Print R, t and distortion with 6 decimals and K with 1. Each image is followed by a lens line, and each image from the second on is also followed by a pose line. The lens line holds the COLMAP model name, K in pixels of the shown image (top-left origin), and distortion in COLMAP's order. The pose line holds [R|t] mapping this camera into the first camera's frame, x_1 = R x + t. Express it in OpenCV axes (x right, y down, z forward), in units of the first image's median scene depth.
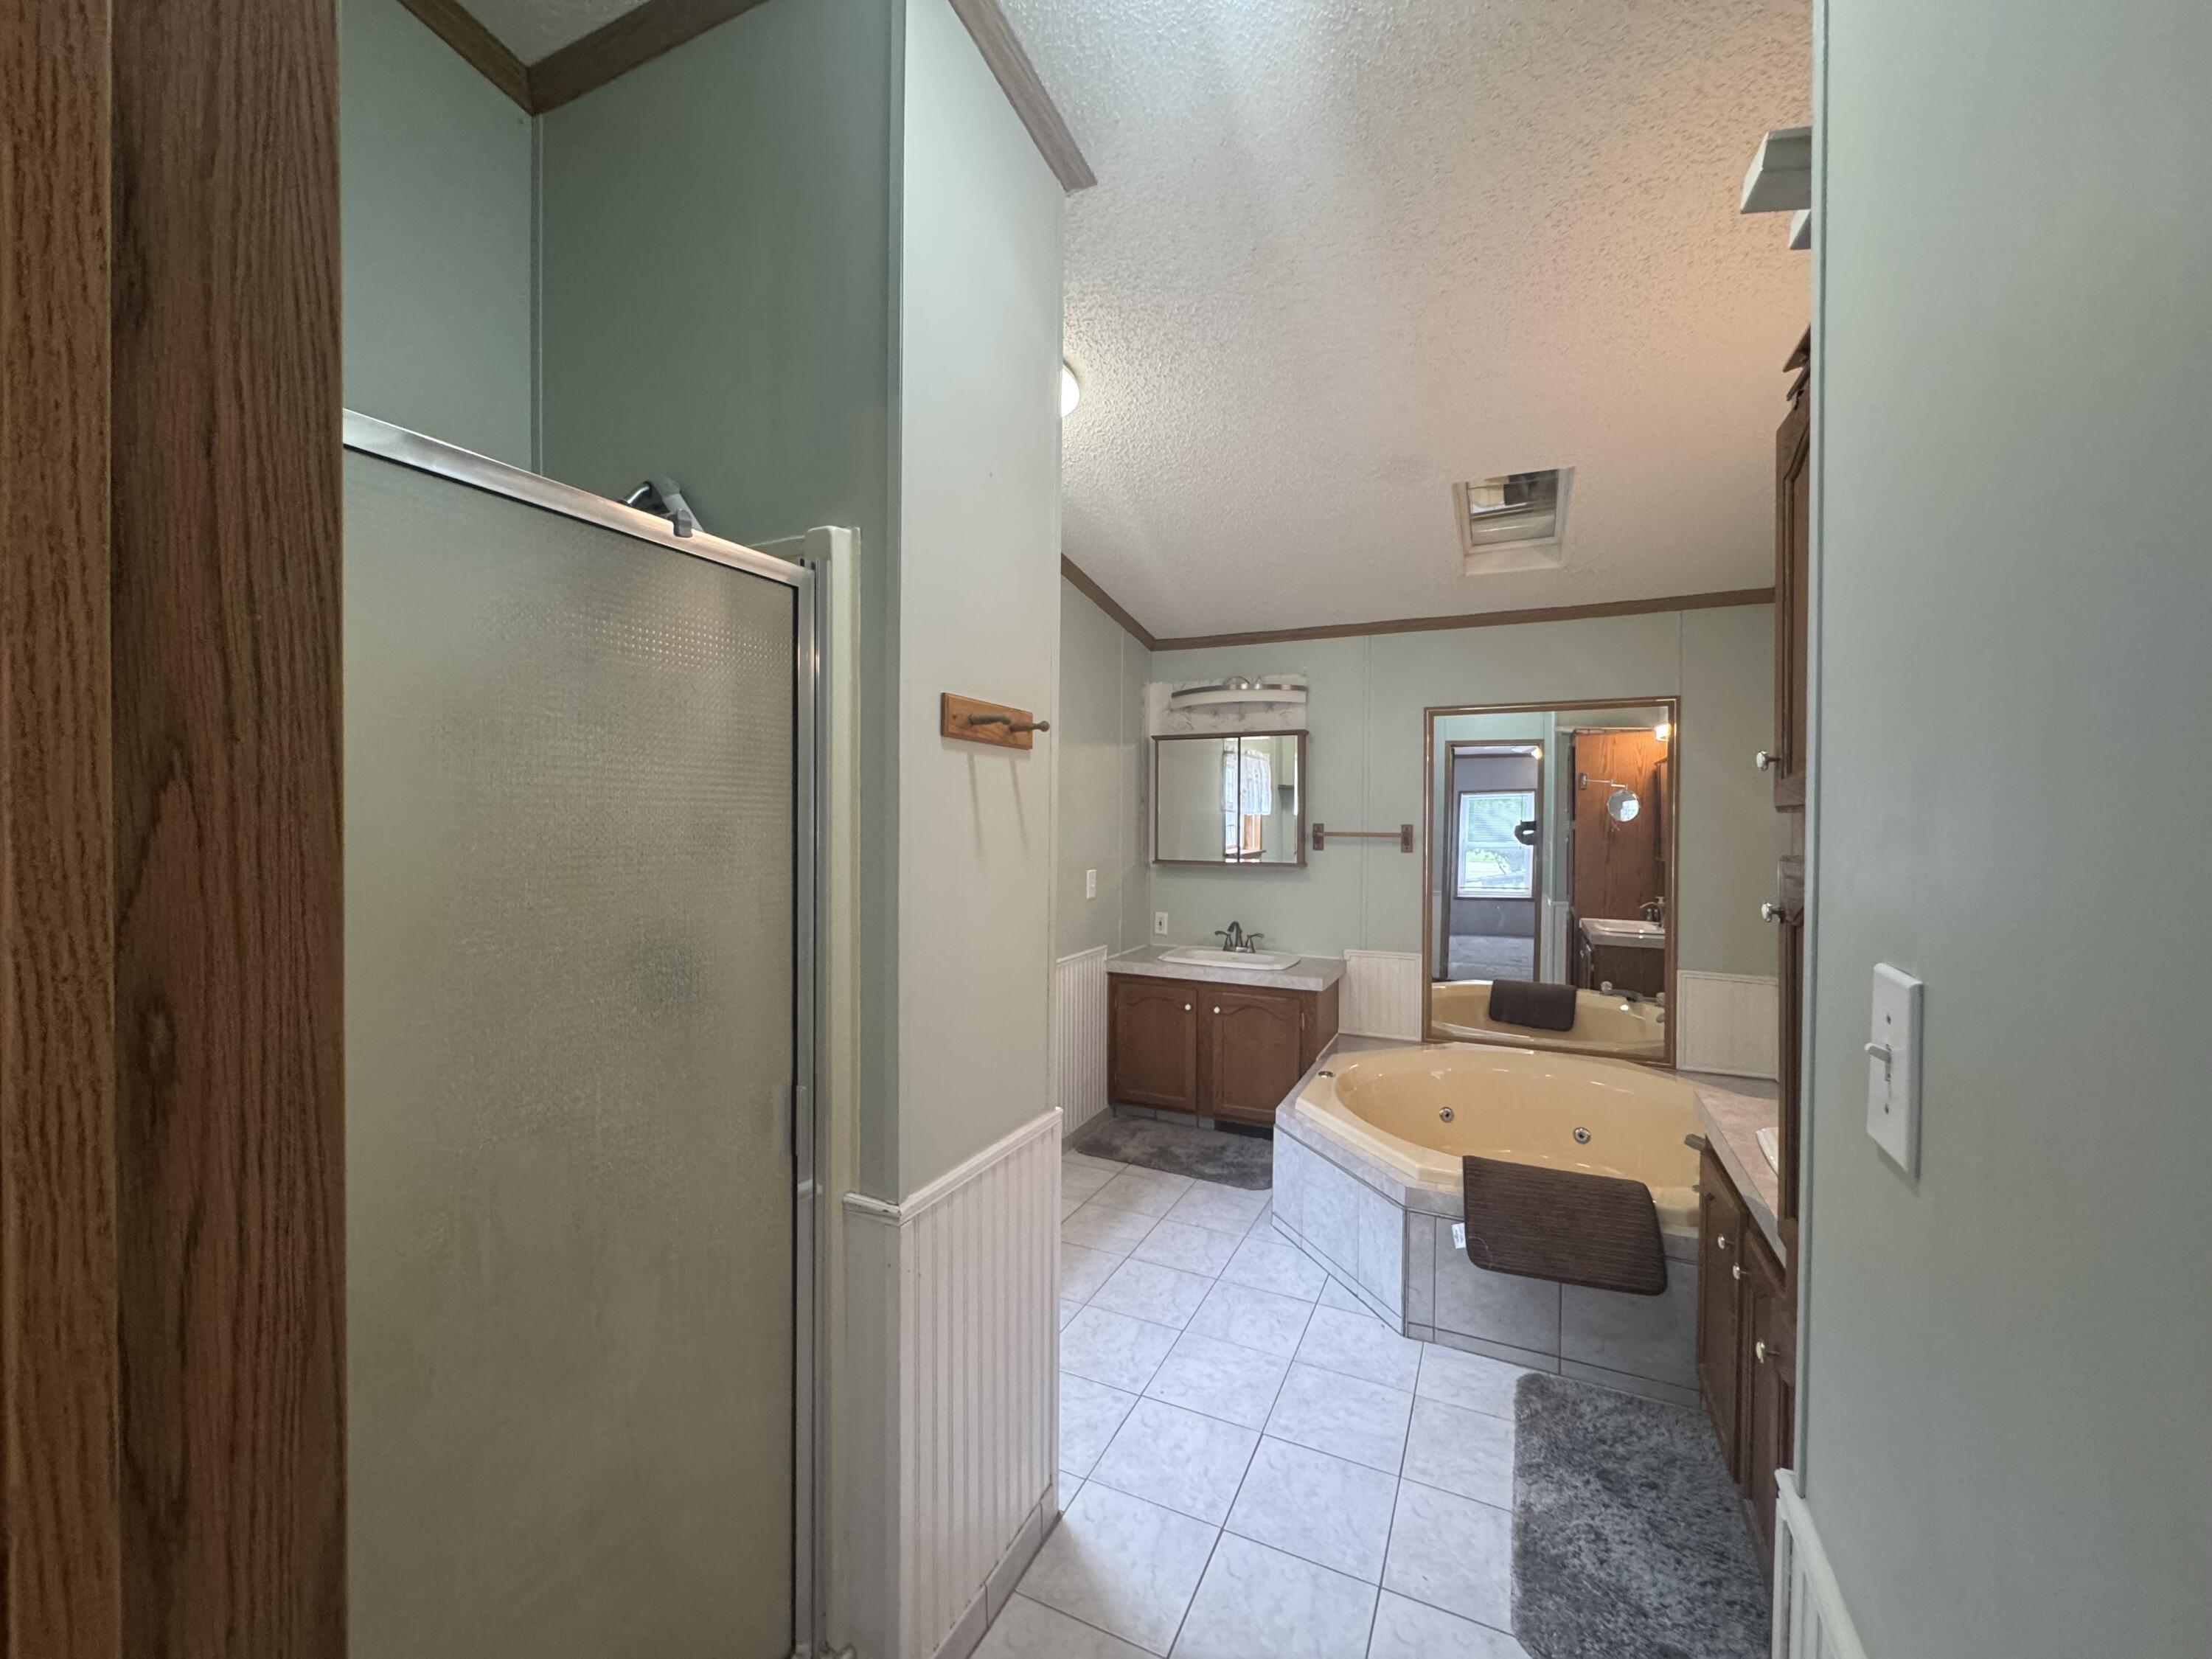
lens RADIAL K [[883.5, 0, 1099.8], [0, 883.5, 831.0], [0, 0, 1]] dist [-0.003665, 0.000272]
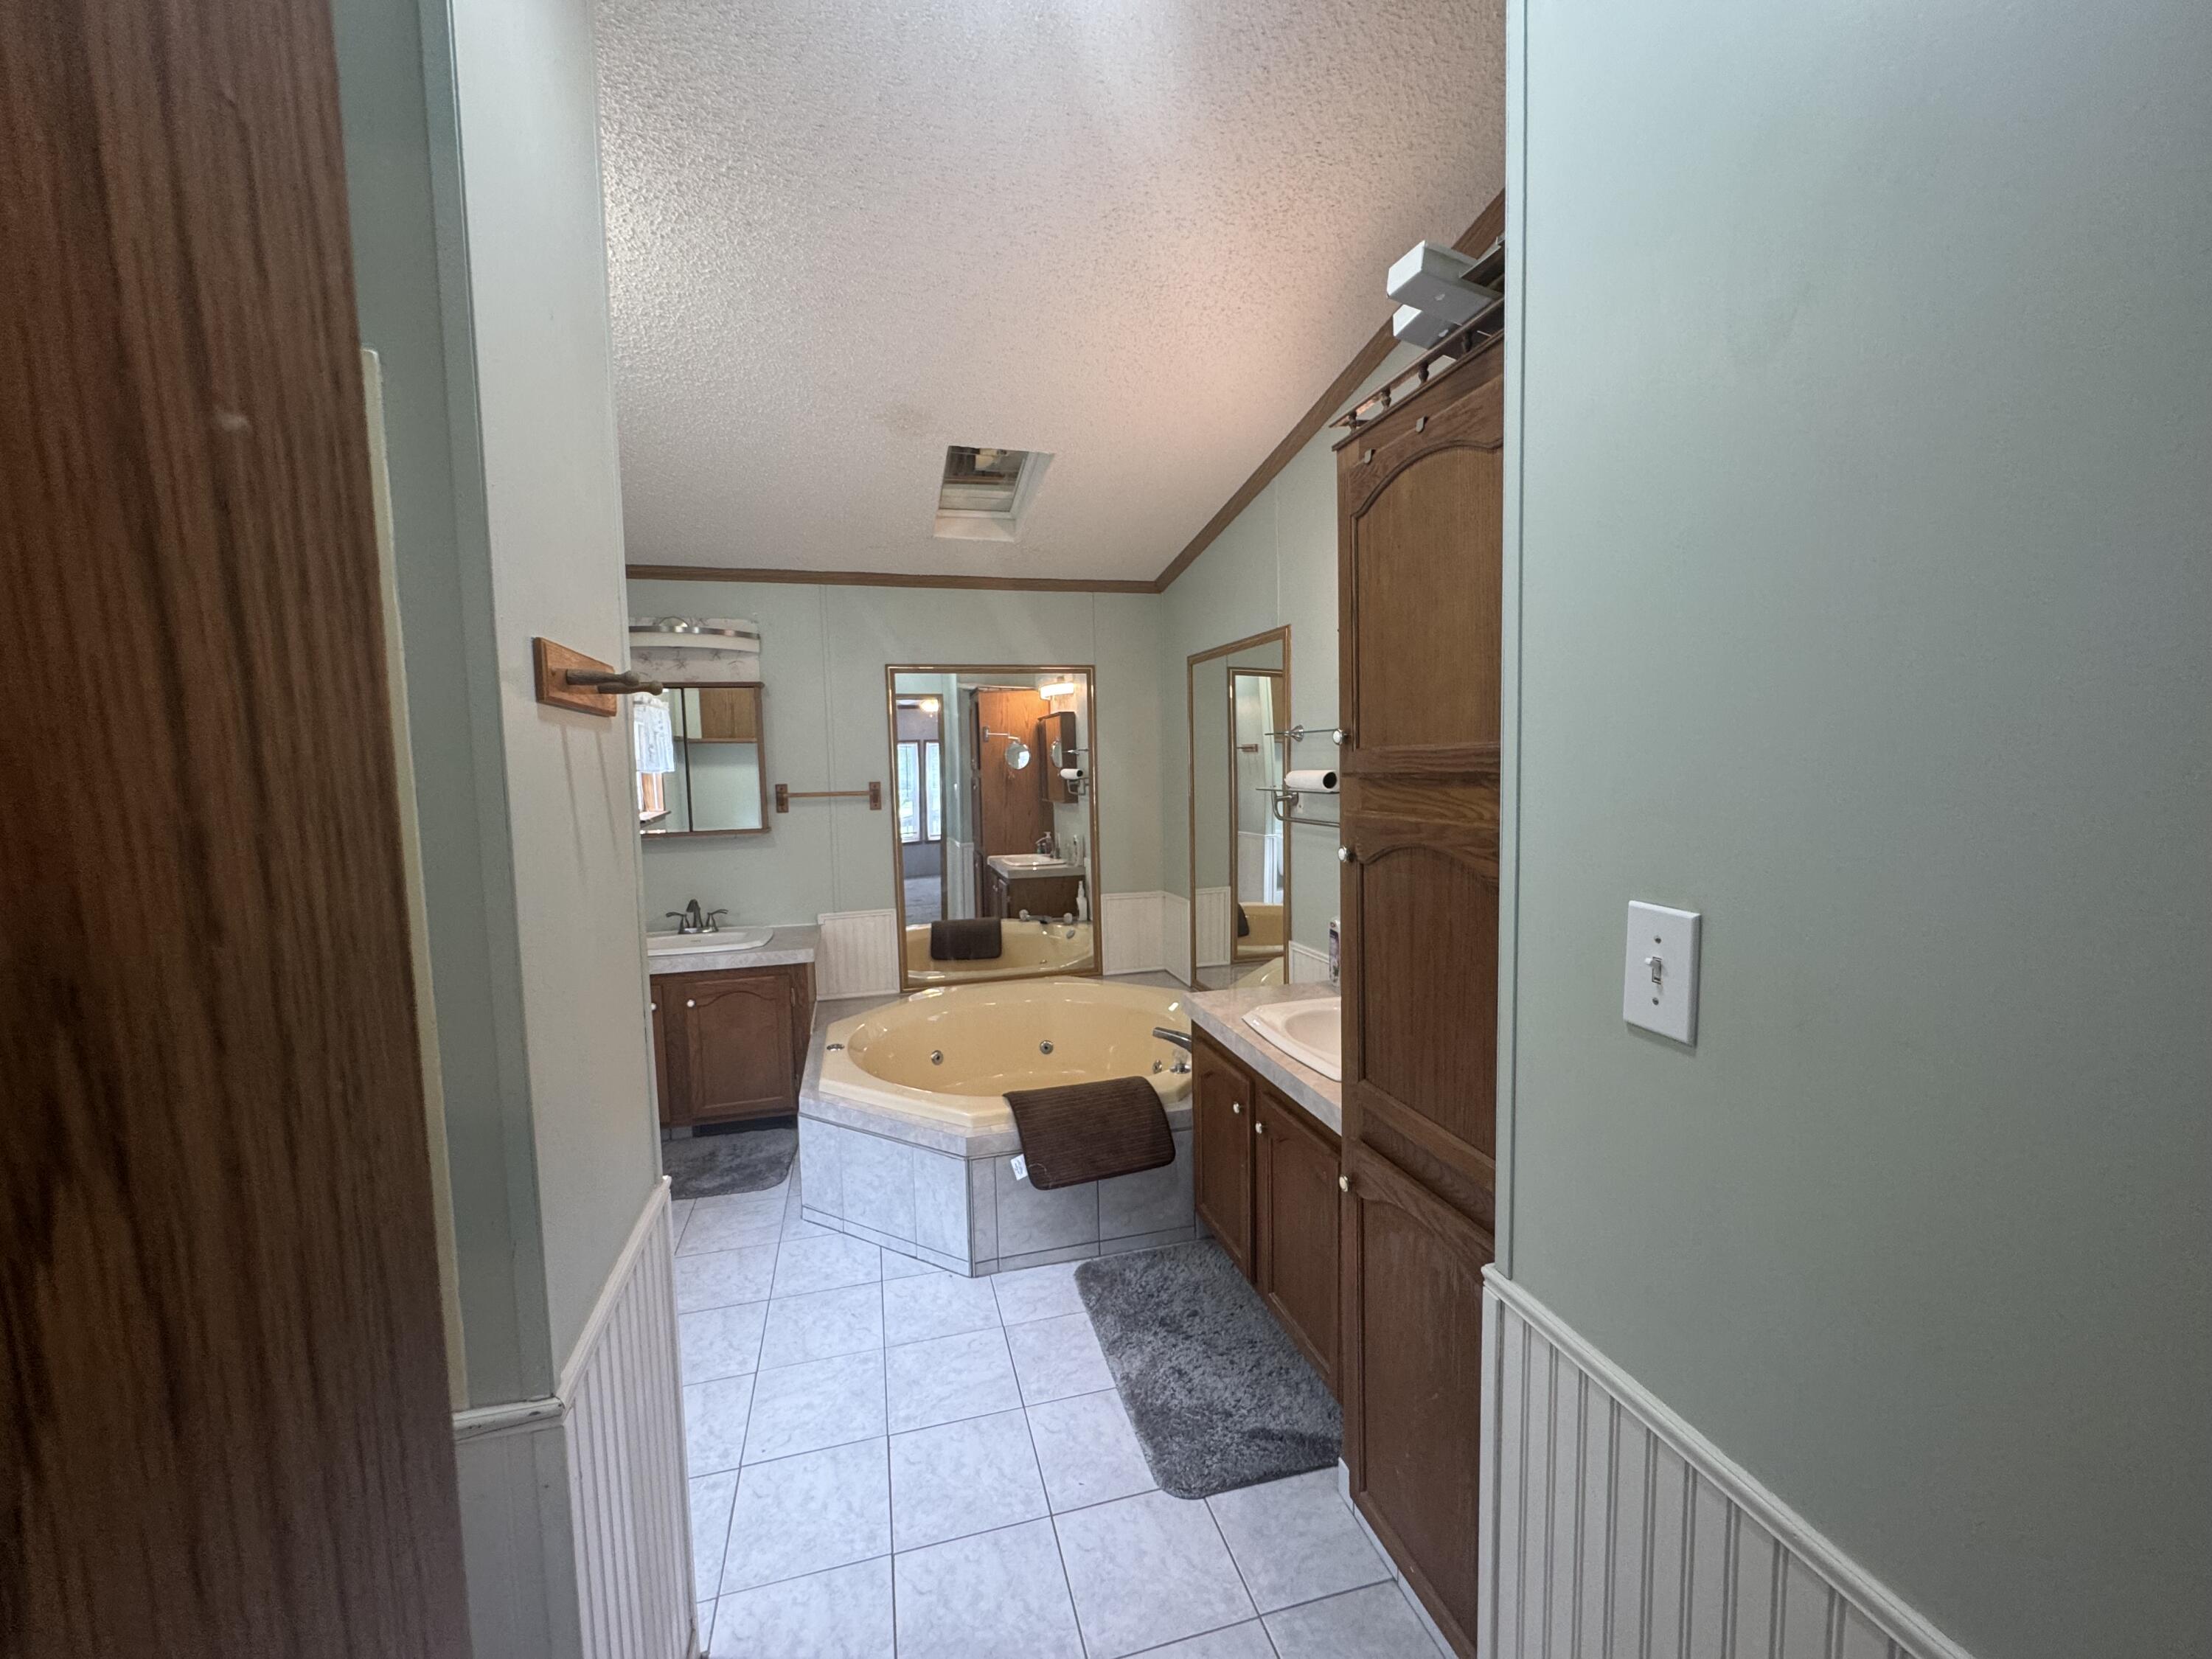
lens RADIAL K [[883.5, 0, 1105.7], [0, 883.5, 830.8], [0, 0, 1]] dist [-0.003665, 0.000272]
pose [[0.757193, -0.075055, 0.648865, -0.160358], [0.036346, 0.996679, 0.072873, -0.023410], [-0.652180, -0.031595, 0.757406, 0.111545]]
